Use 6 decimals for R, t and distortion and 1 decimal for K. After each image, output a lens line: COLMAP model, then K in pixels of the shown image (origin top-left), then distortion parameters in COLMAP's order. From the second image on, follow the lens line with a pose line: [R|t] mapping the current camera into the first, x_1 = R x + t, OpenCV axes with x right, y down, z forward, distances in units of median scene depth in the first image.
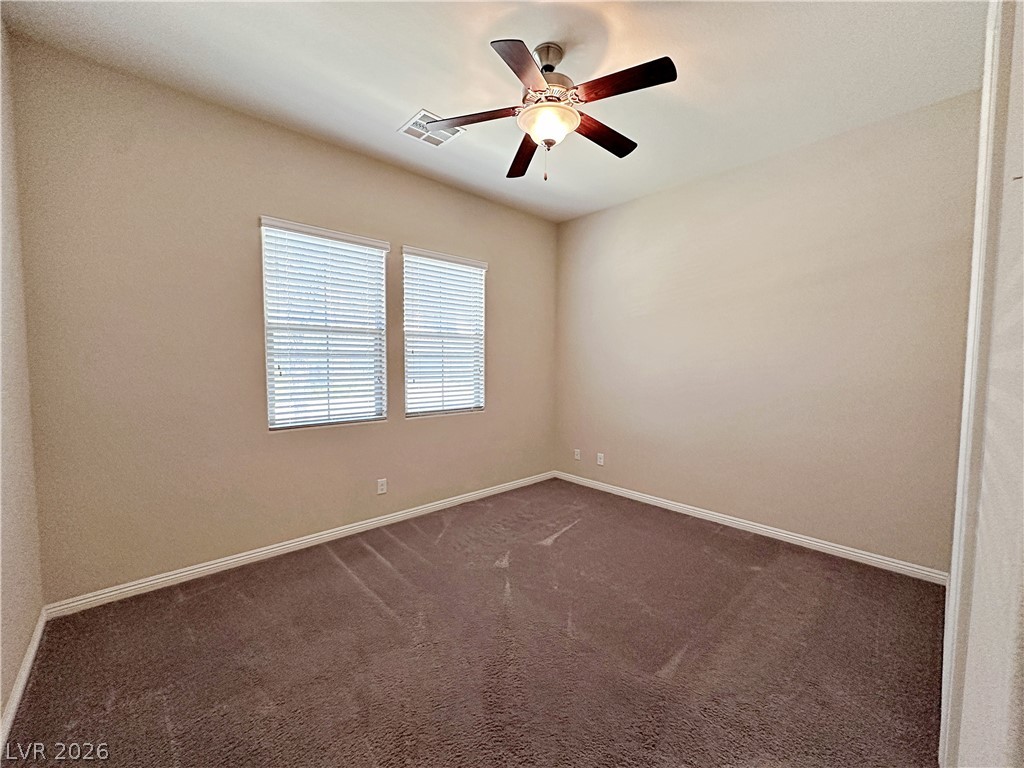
lens RADIAL K [[409.9, 0, 514.2], [0, 409.9, 384.1], [0, 0, 1]] dist [-0.003506, 0.000158]
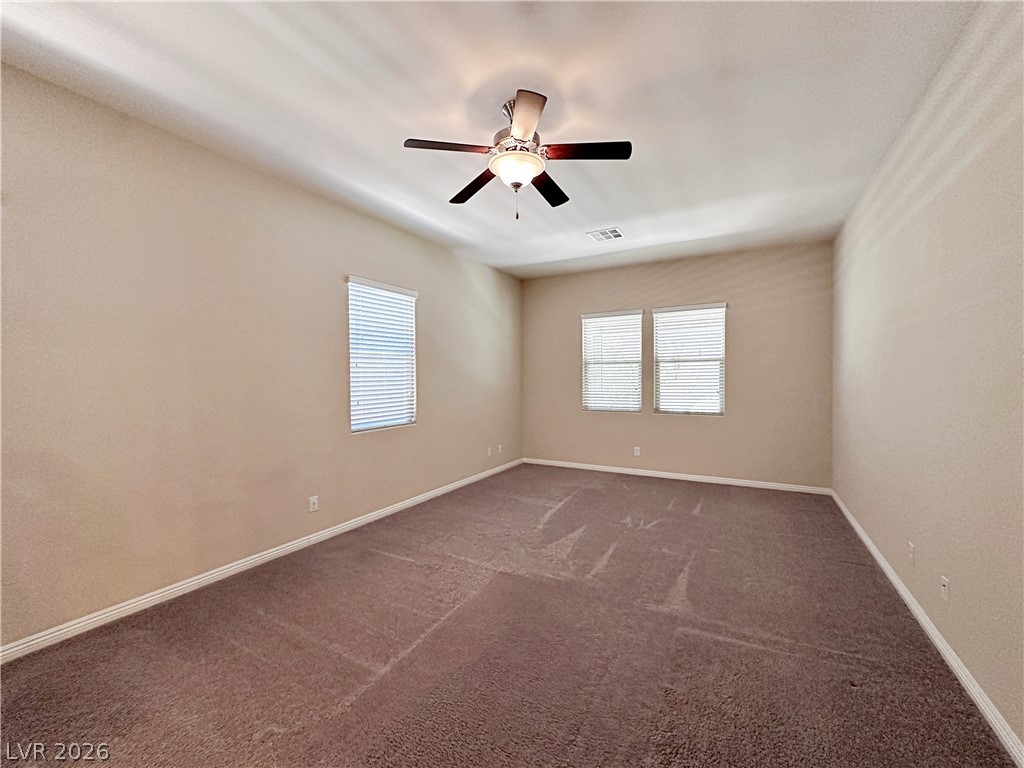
lens RADIAL K [[408.2, 0, 511.7], [0, 408.2, 385.1], [0, 0, 1]] dist [-0.004906, 0.000369]
pose [[0.957212, -0.022321, 0.288527, -0.252442], [0.034002, 0.998790, -0.035535, 0.012902], [-0.287385, 0.043825, 0.956812, -0.227211]]
